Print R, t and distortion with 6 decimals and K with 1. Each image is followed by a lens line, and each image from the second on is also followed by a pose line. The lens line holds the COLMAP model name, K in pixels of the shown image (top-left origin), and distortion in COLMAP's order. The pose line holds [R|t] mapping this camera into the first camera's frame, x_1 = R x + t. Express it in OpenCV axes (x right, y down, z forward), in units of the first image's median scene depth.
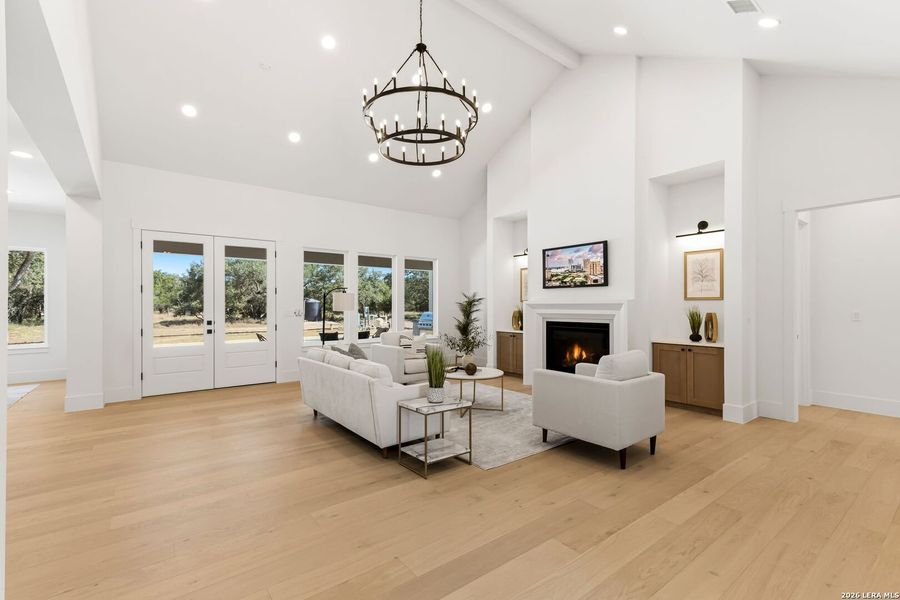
lens RADIAL K [[407.3, 0, 451.3], [0, 407.3, 305.2], [0, 0, 1]] dist [0.007023, -0.000062]
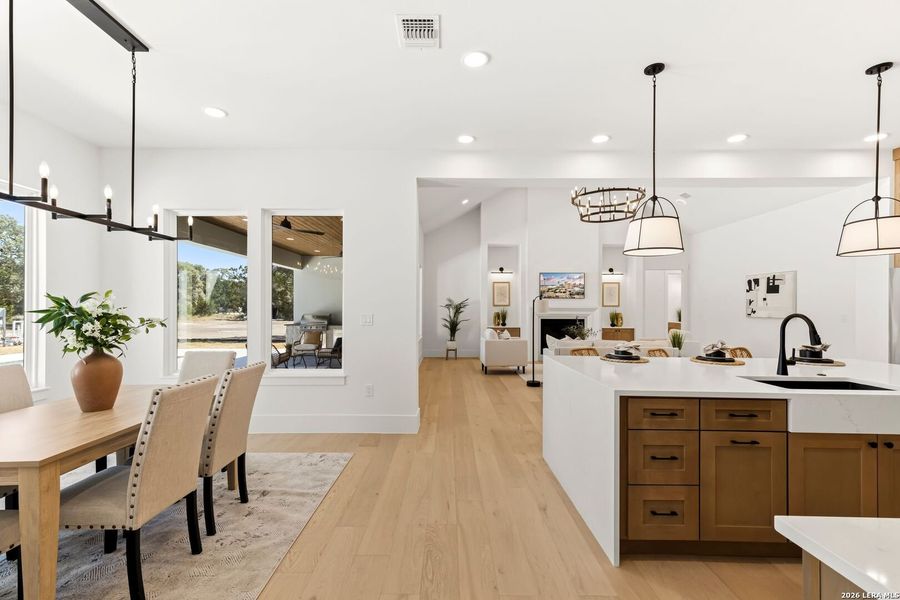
lens RADIAL K [[407.3, 0, 451.3], [0, 407.3, 305.2], [0, 0, 1]] dist [0.007023, -0.000062]
pose [[0.609559, 0.009001, 0.792690, -1.339103], [-0.007800, 0.999955, -0.005357, -0.002365], [-0.792702, -0.002917, 0.609602, 0.354053]]
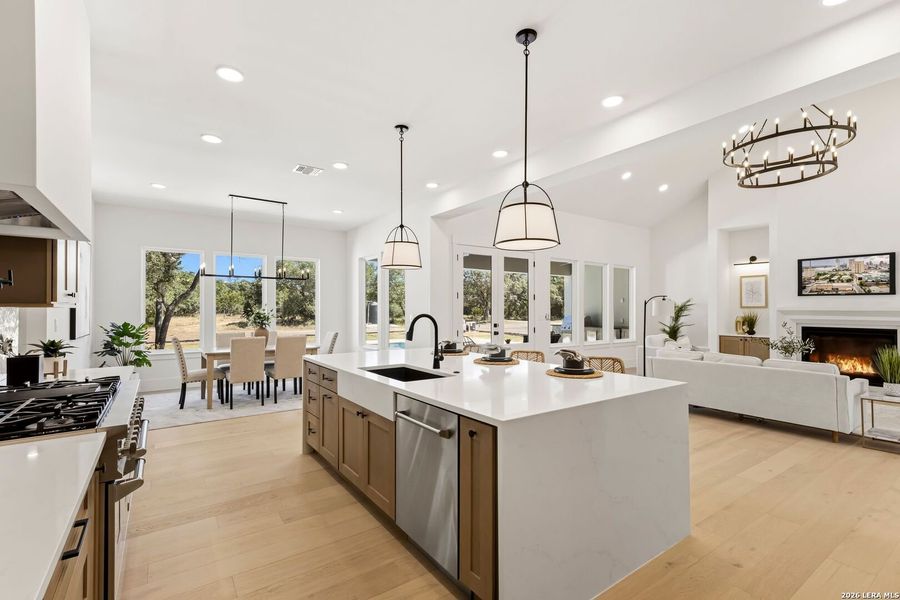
lens RADIAL K [[411.4, 0, 440.4], [0, 411.4, 307.1], [0, 0, 1]] dist [0.007151, -0.000143]
pose [[0.997978, 0.004145, -0.063418, -0.712607], [-0.004174, 0.999991, -0.000324, -0.007948], [0.063416, 0.000588, 0.997987, -0.160754]]
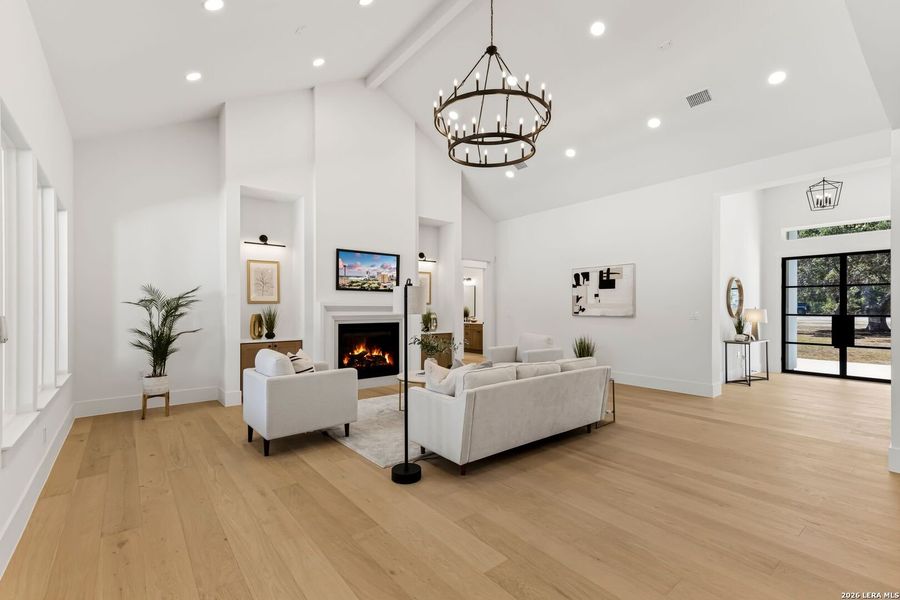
lens RADIAL K [[396.9, 0, 449.7], [0, 396.9, 308.8], [0, 0, 1]] dist [0.012023, 0.000061]
pose [[-0.019260, -0.000711, 0.999814, -0.780088], [-0.001879, 0.999998, 0.000675, 0.002310], [-0.999813, -0.001865, -0.019261, 0.834104]]
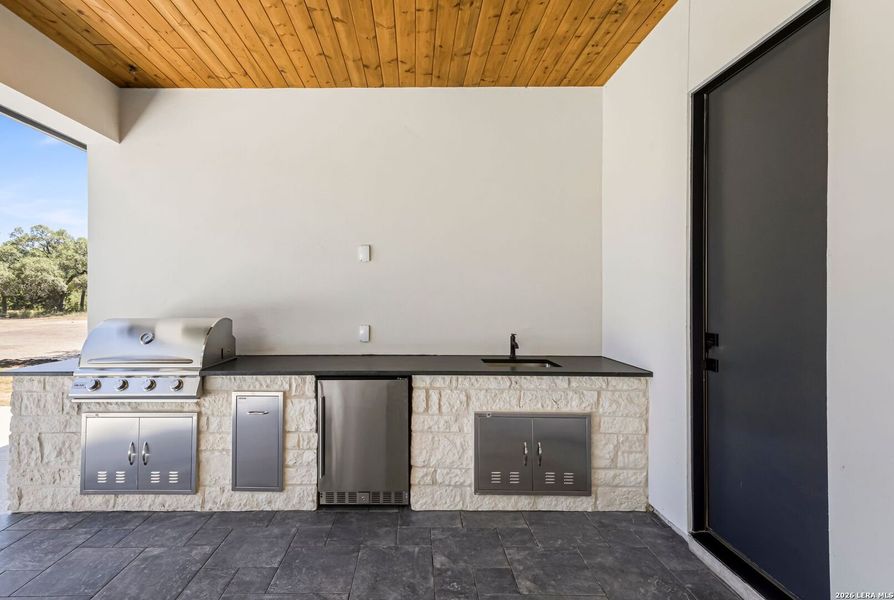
lens RADIAL K [[473.1, 0, 445.4], [0, 473.1, 293.8], [0, 0, 1]] dist [0.000330, 0.000043]
pose [[0.586745, 0.010307, 0.809706, -0.354753], [-0.002473, 0.999937, -0.010936, 0.012689], [-0.809768, 0.004414, 0.586733, 1.588008]]
